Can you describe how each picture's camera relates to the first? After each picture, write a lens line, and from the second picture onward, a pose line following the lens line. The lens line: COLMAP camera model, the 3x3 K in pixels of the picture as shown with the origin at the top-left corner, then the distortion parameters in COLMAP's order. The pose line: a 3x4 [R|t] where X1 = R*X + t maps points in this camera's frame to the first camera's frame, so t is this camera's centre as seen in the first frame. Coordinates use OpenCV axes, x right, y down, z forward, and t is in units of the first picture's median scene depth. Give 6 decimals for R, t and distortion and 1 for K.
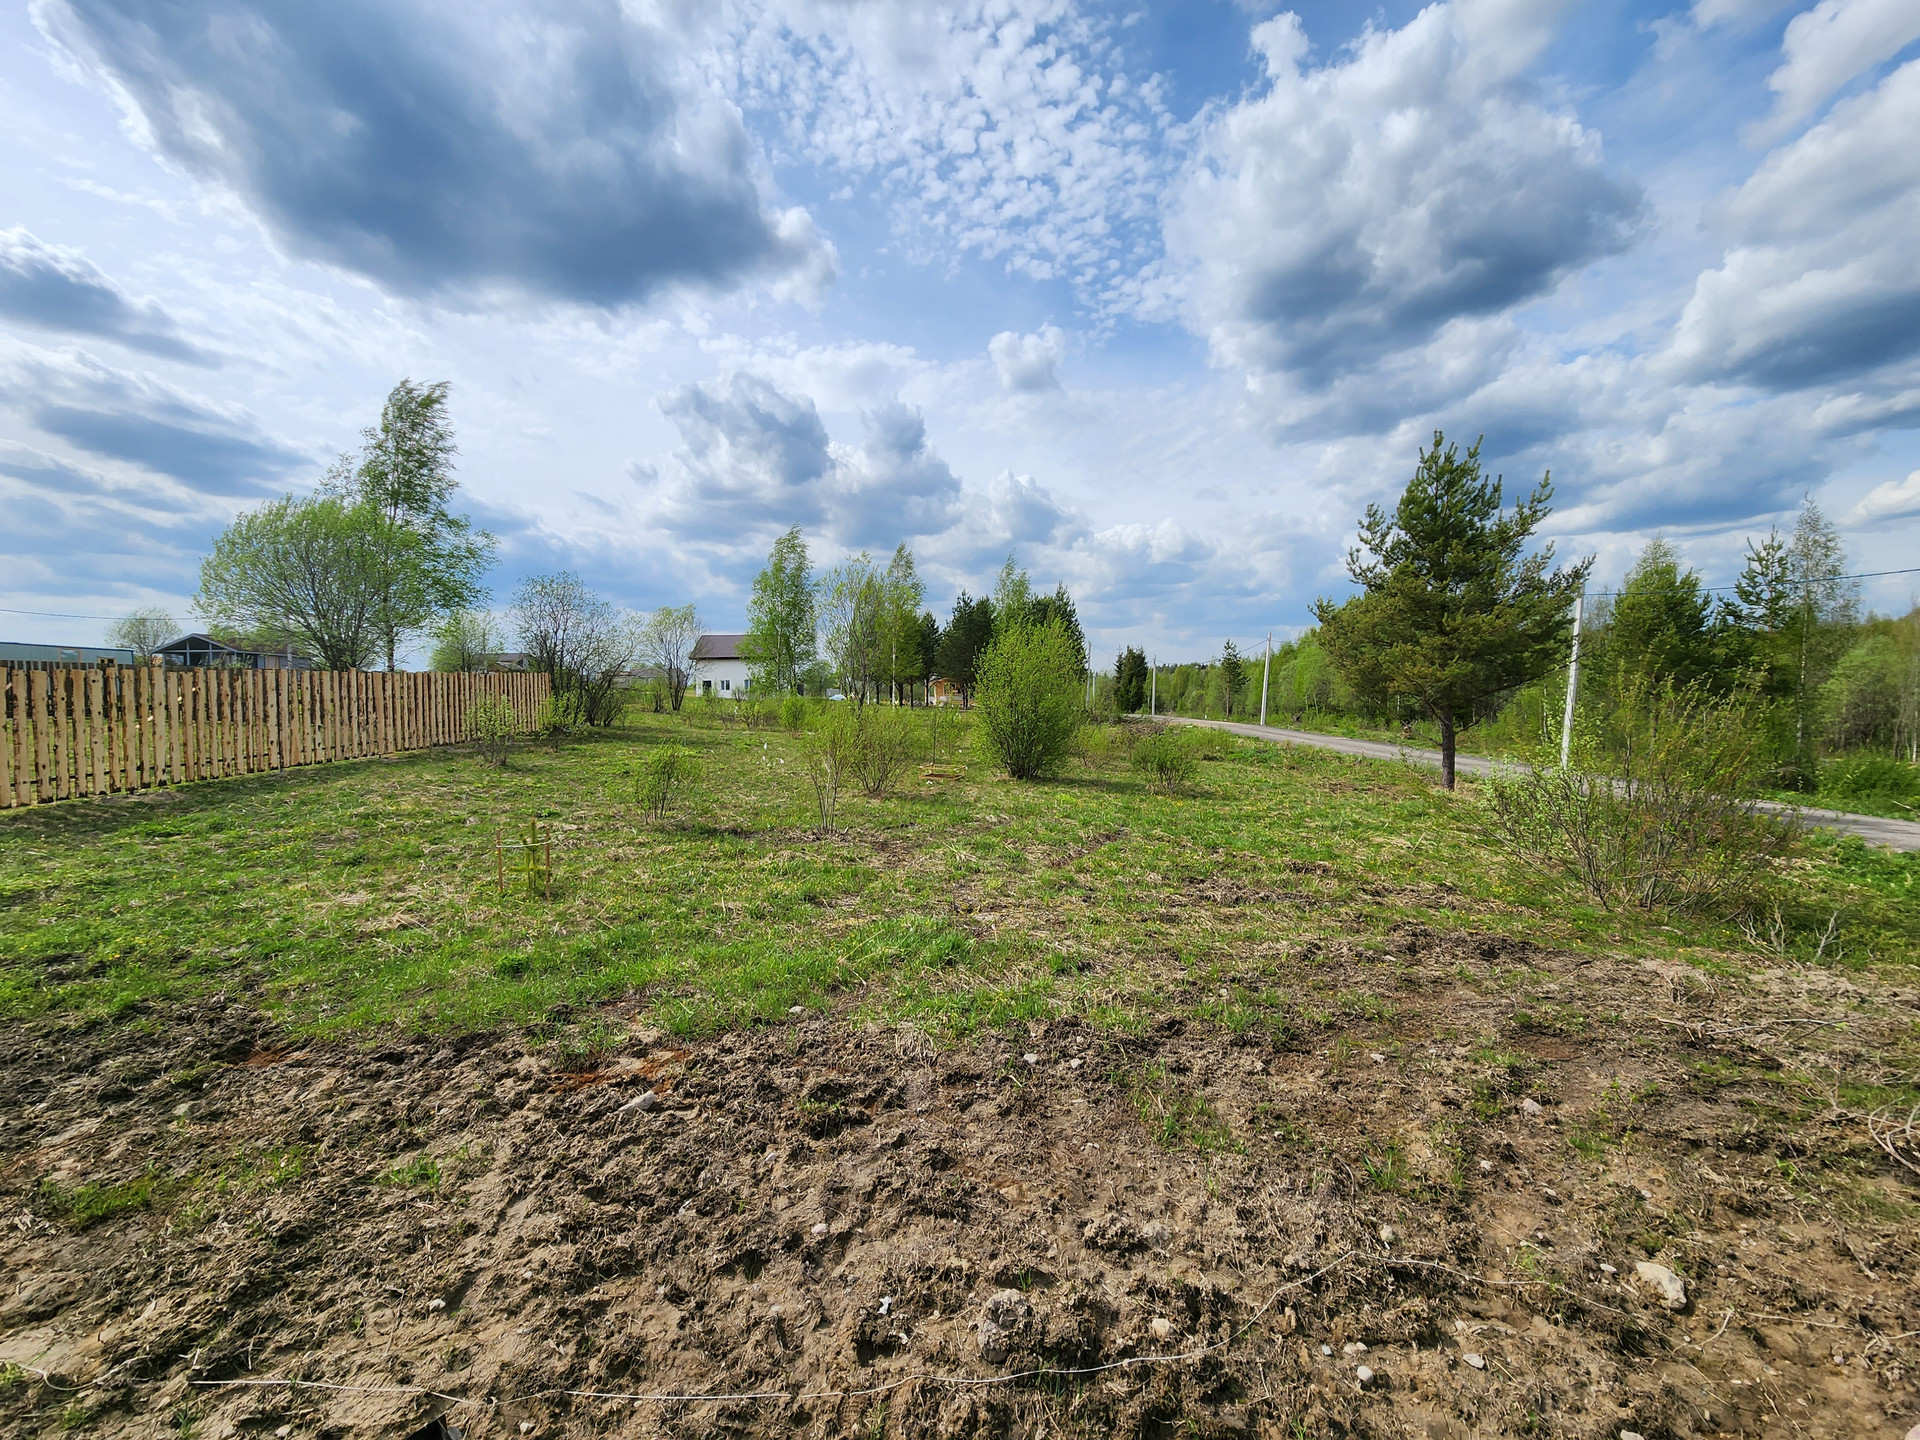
lens RADIAL K [[781.0, 0, 965.4], [0, 781.0, 726.7], [0, 0, 1]] dist [-0.000910, 0.000158]
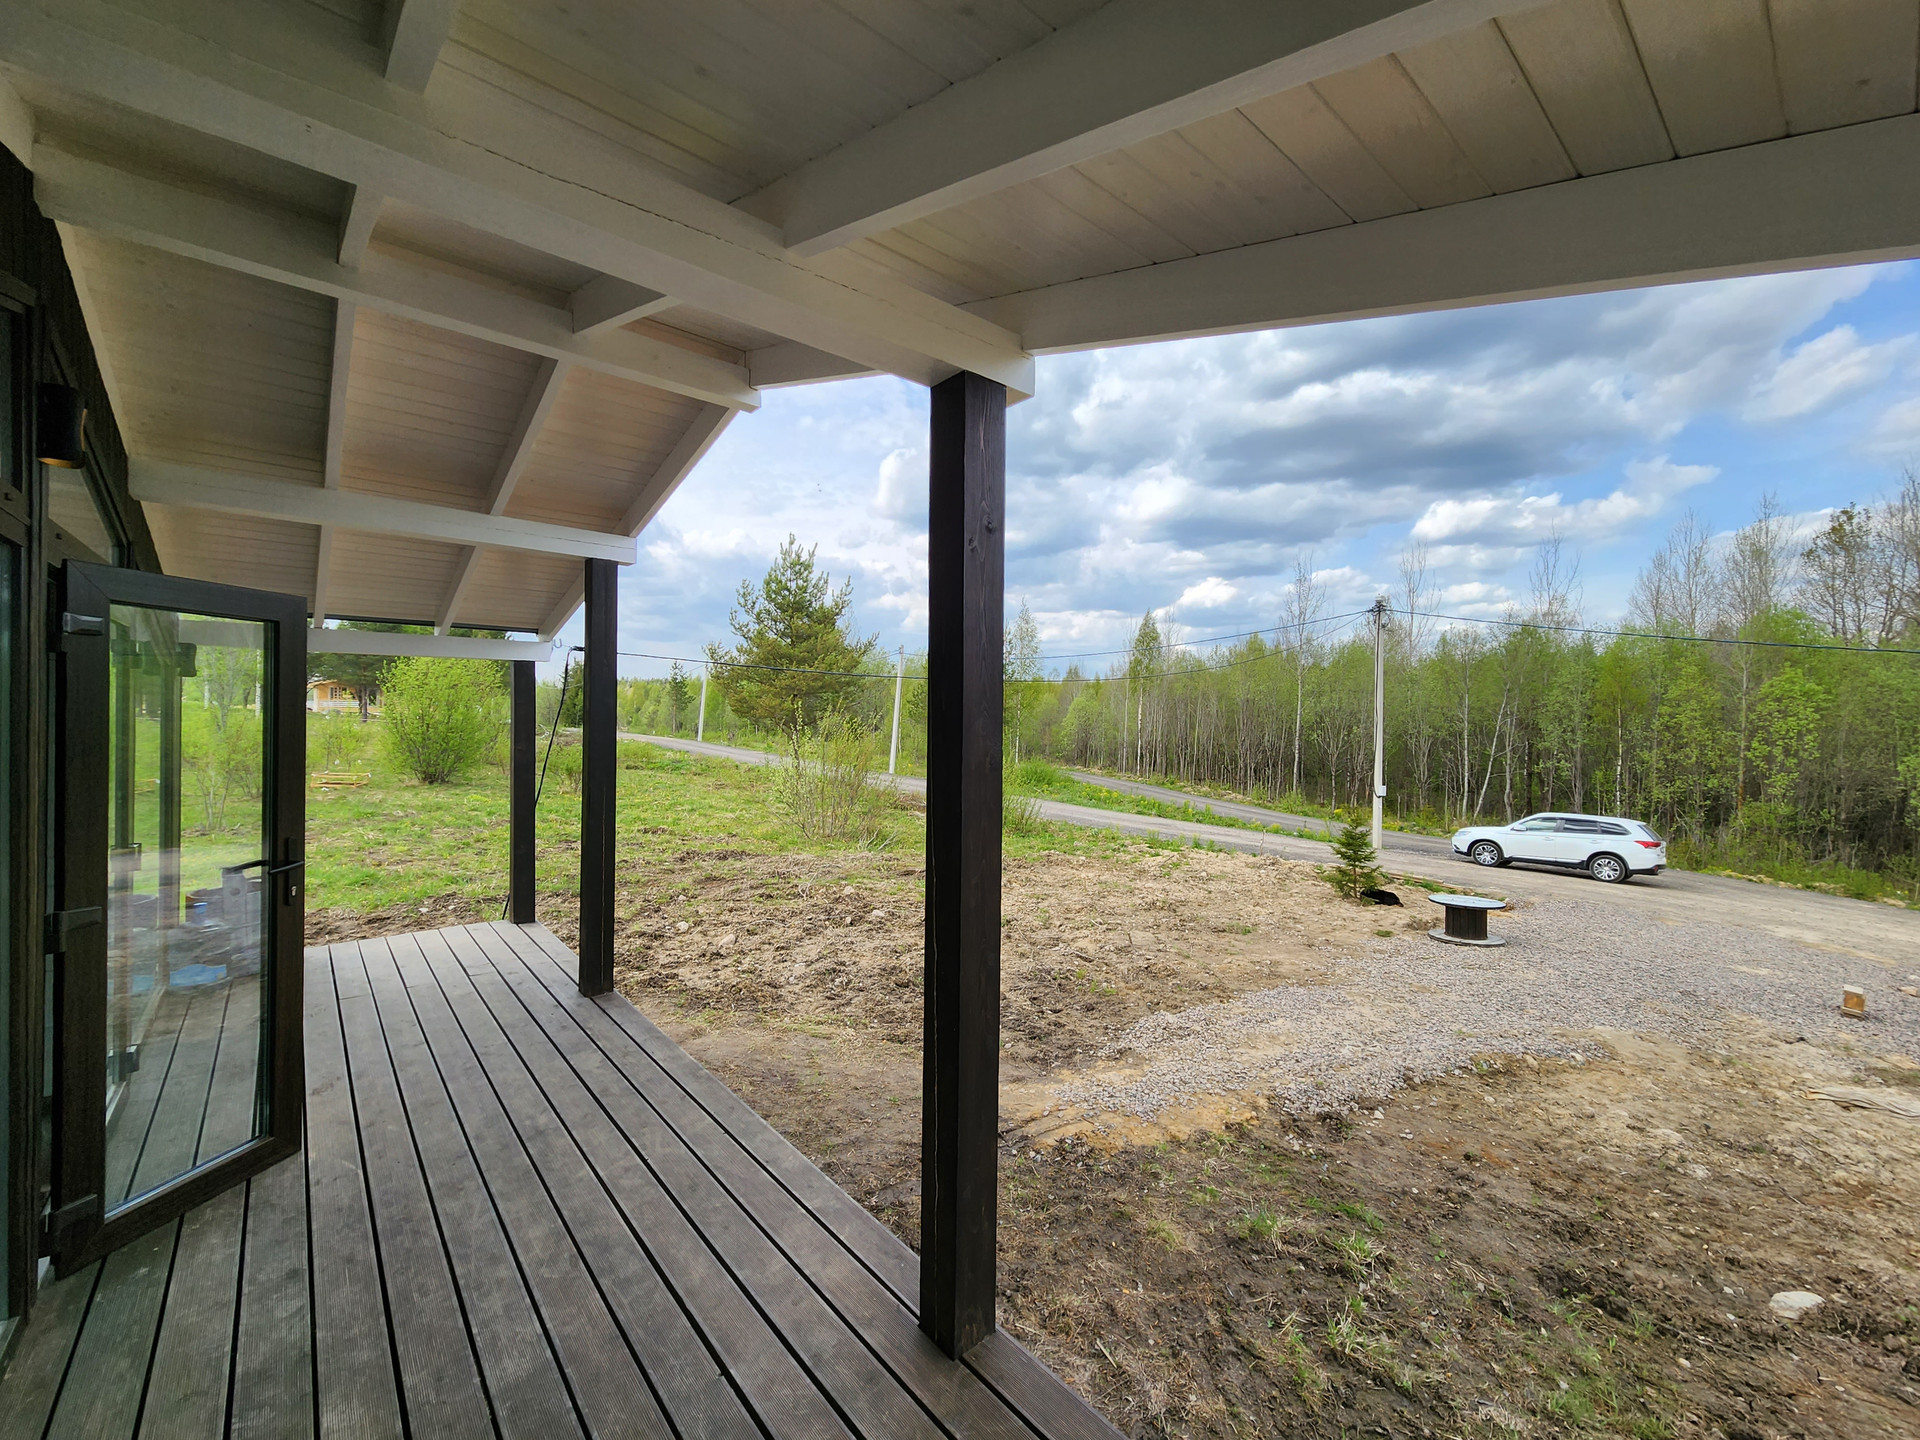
lens RADIAL K [[781.0, 0, 965.4], [0, 781.0, 726.7], [0, 0, 1]] dist [-0.000910, 0.000158]
pose [[0.788743, 0.024085, 0.614251, -0.013005], [-0.011076, 0.999627, -0.024973, 0.004996], [-0.614623, 0.012894, 0.788715, -0.318239]]
